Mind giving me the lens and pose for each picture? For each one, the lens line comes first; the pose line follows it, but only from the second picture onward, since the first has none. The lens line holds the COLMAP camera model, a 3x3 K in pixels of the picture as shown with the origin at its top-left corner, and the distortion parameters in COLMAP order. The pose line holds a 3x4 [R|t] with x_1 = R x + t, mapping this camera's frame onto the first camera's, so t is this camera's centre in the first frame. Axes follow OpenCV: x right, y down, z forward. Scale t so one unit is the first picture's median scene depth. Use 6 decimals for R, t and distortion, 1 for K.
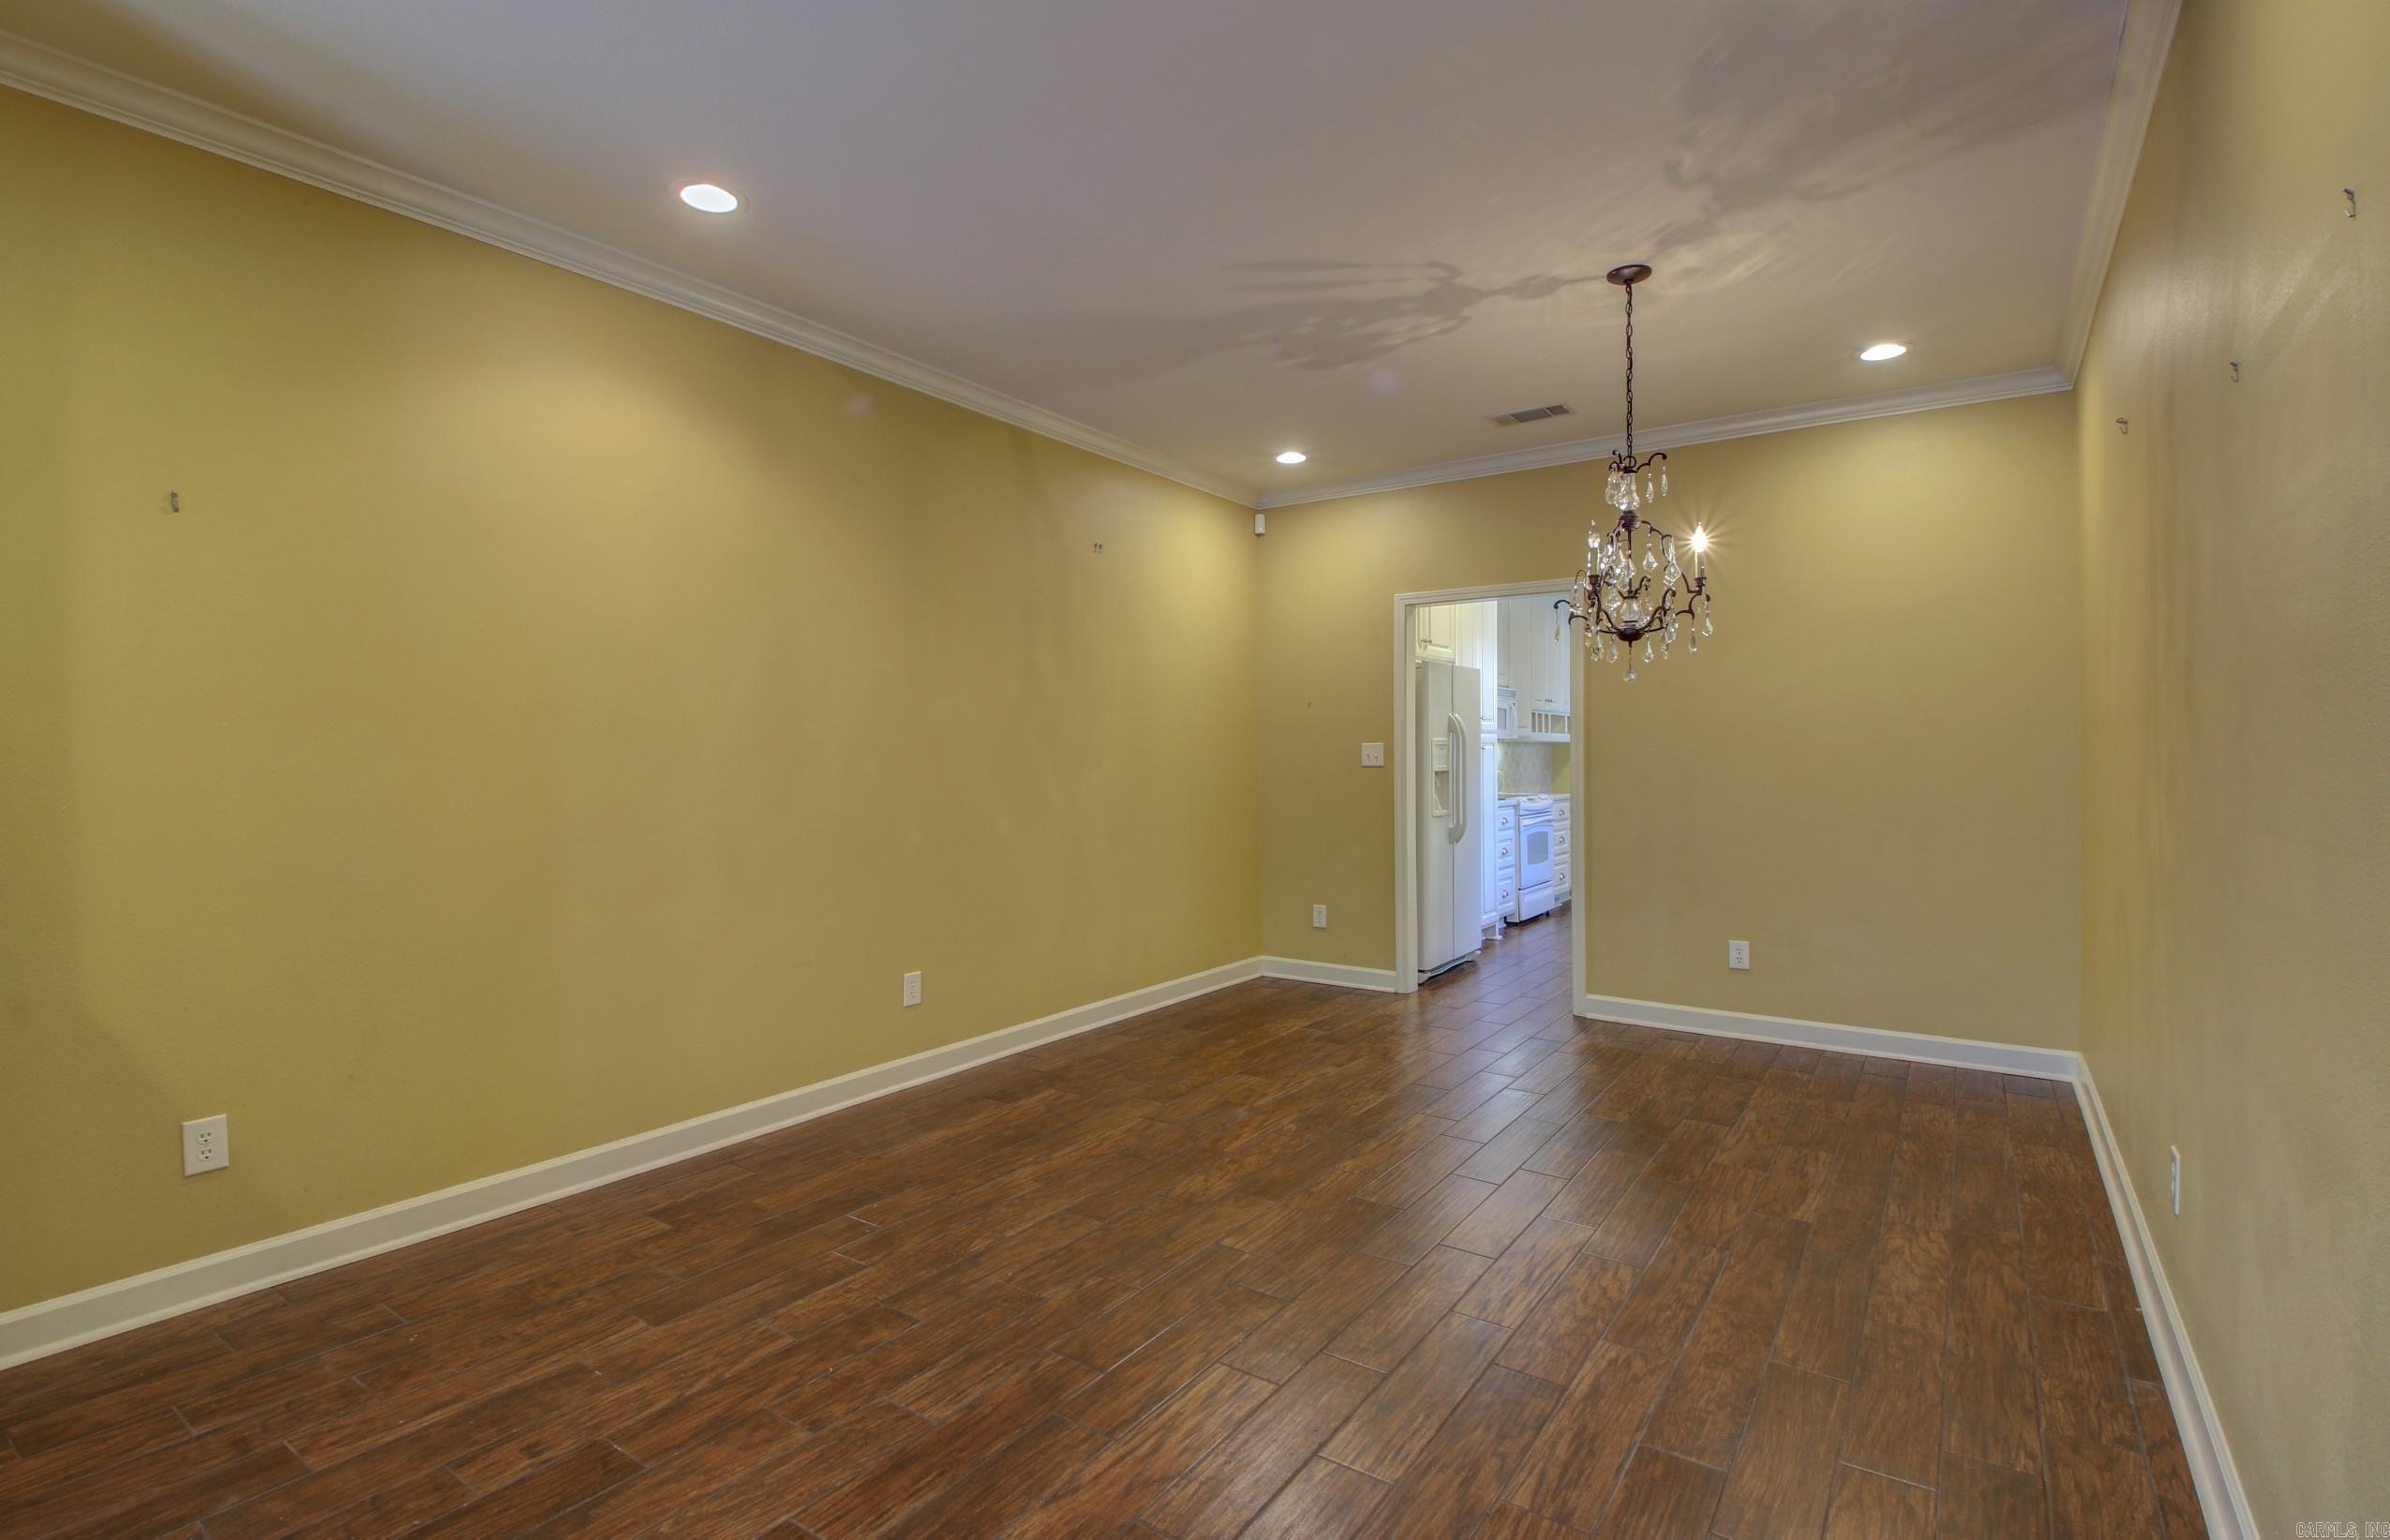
lens RADIAL K [[1110.2, 0, 1197.3], [0, 1110.2, 755.5], [0, 0, 1]] dist [0.023798, -0.033237]
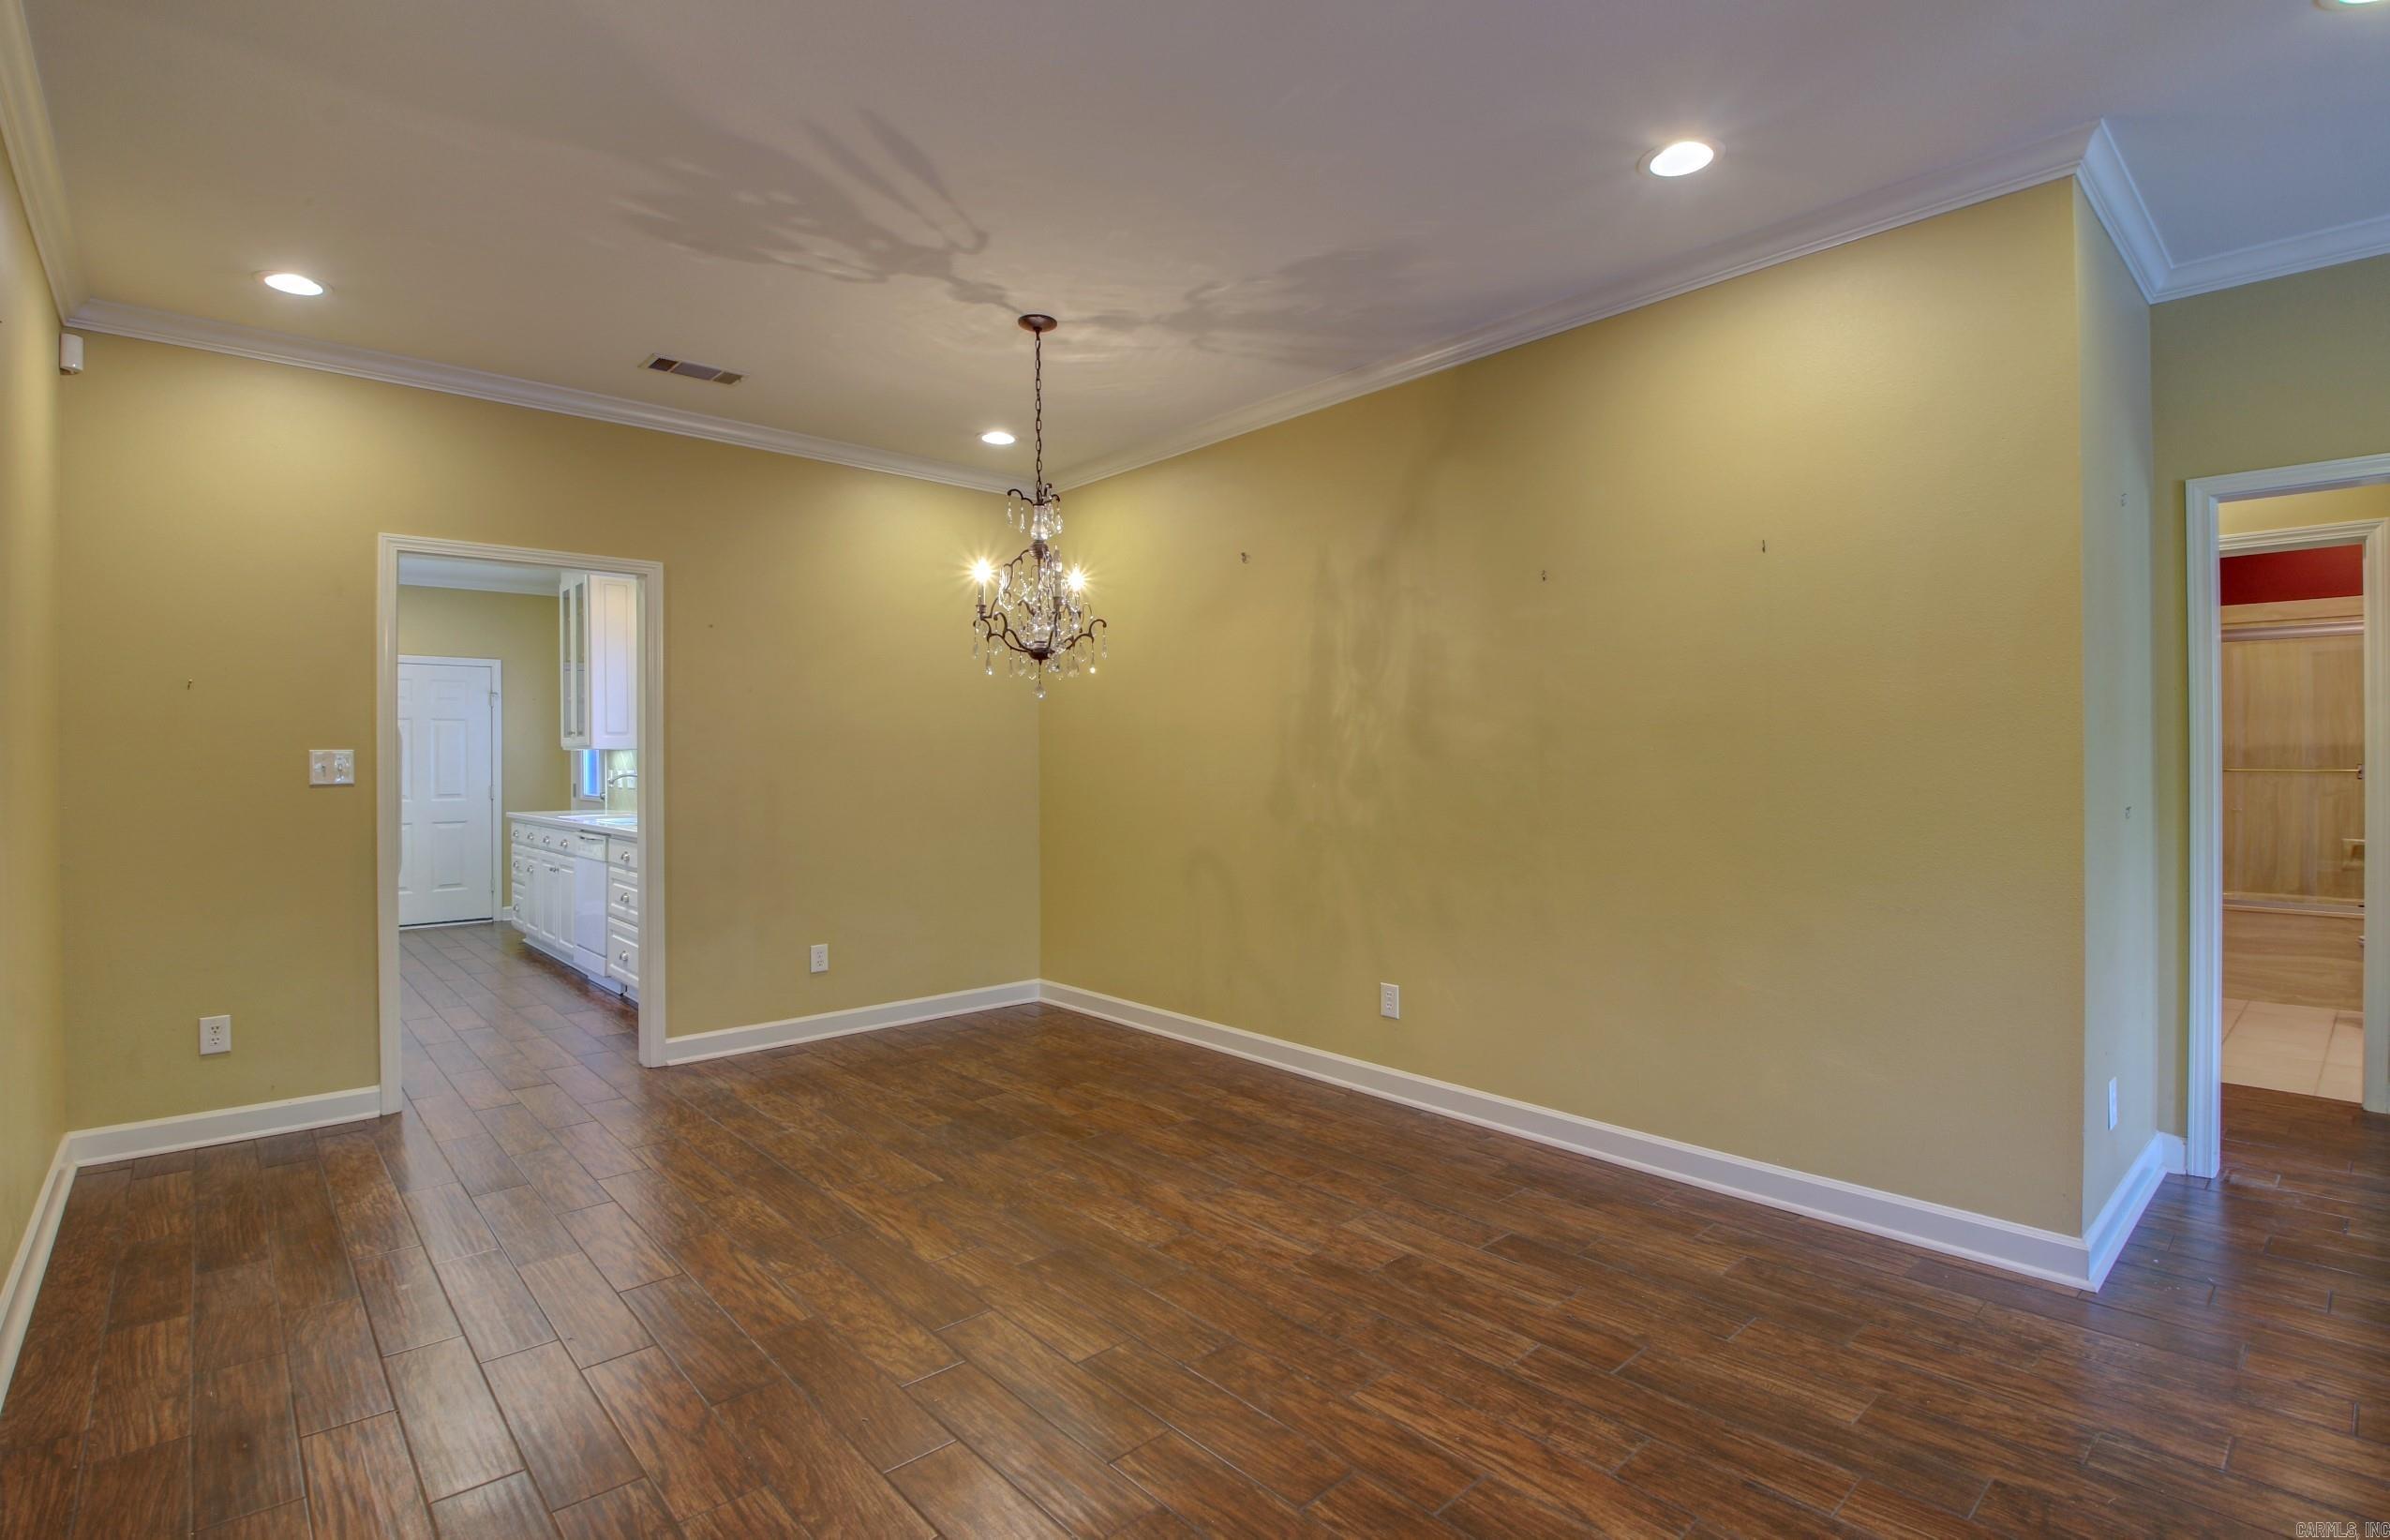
lens RADIAL K [[1102.3, 0, 1196.6], [0, 1102.3, 756.4], [0, 0, 1]] dist [0.025739, -0.033520]
pose [[0.228244, 0.006842, 0.973580, -0.620637], [0.004652, 0.999956, -0.008118, 0.001224], [-0.973593, 0.006382, 0.228202, 0.600033]]
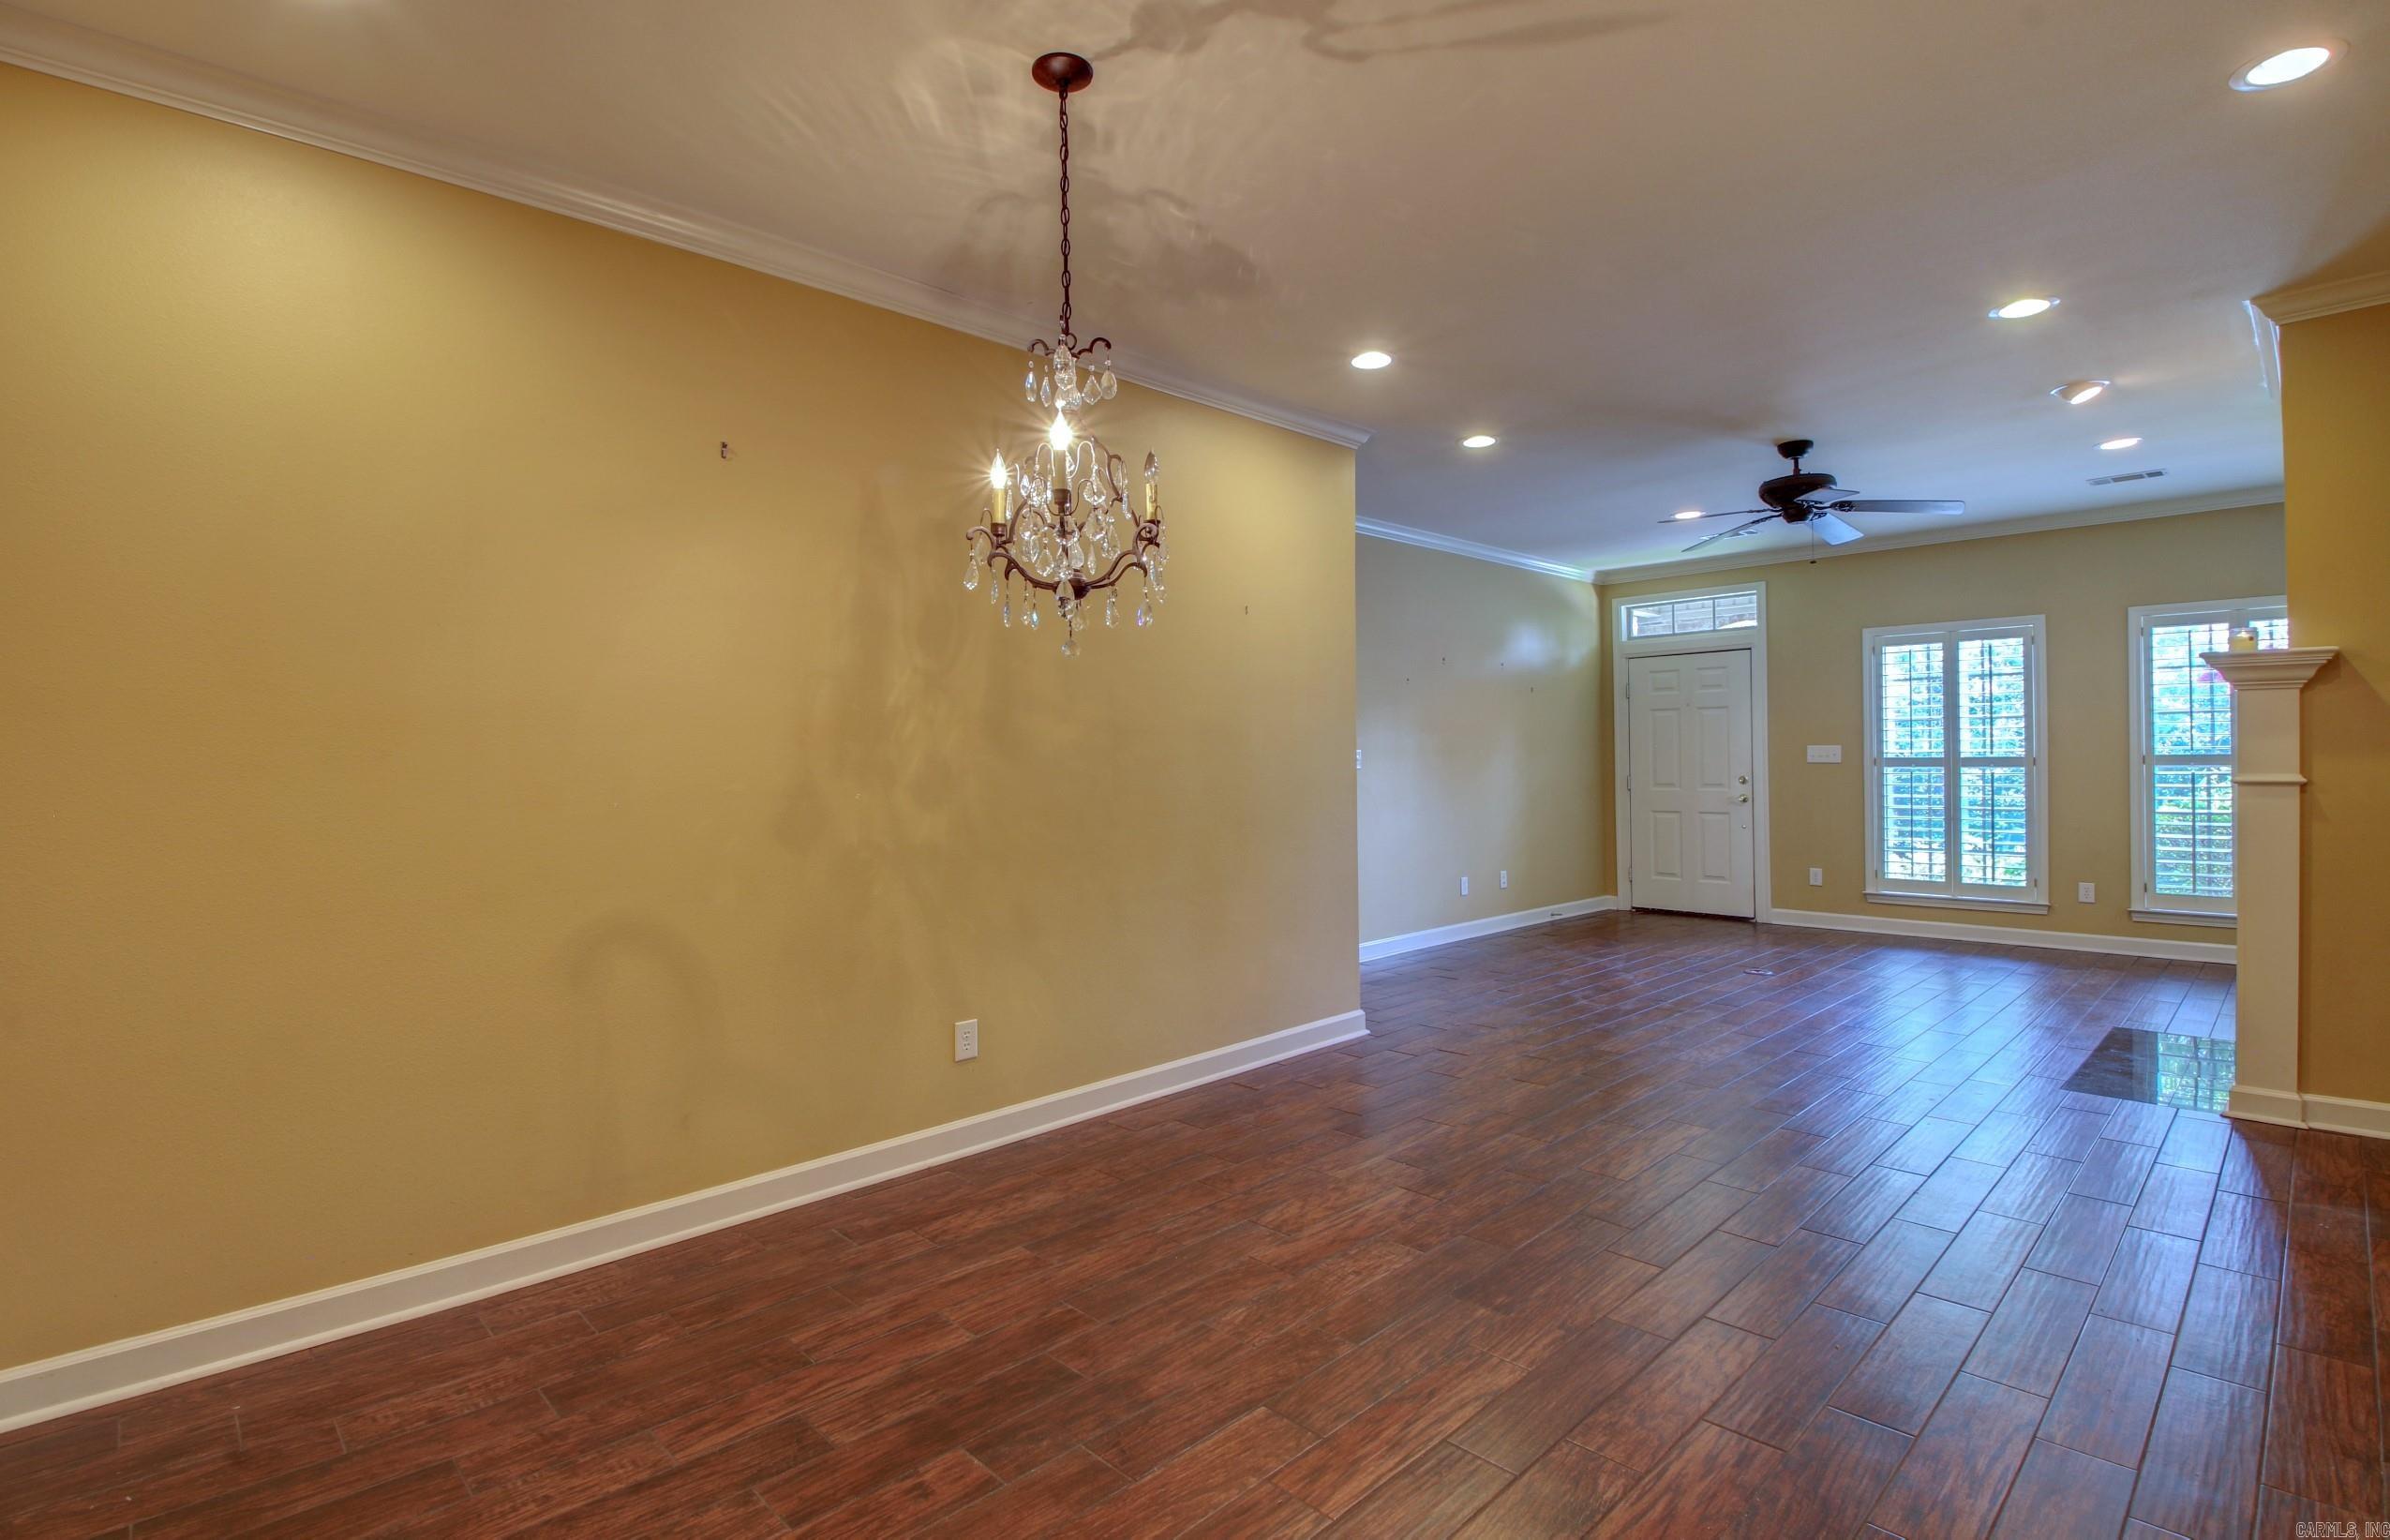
lens RADIAL K [[1110.2, 0, 1197.3], [0, 1110.2, 755.5], [0, 0, 1]] dist [0.023798, -0.033237]
pose [[-0.980792, 0.017462, 0.194273, 0.175702], [0.016973, 0.999847, -0.004181, -0.001003], [-0.194317, -0.000803, -0.980939, 1.652371]]
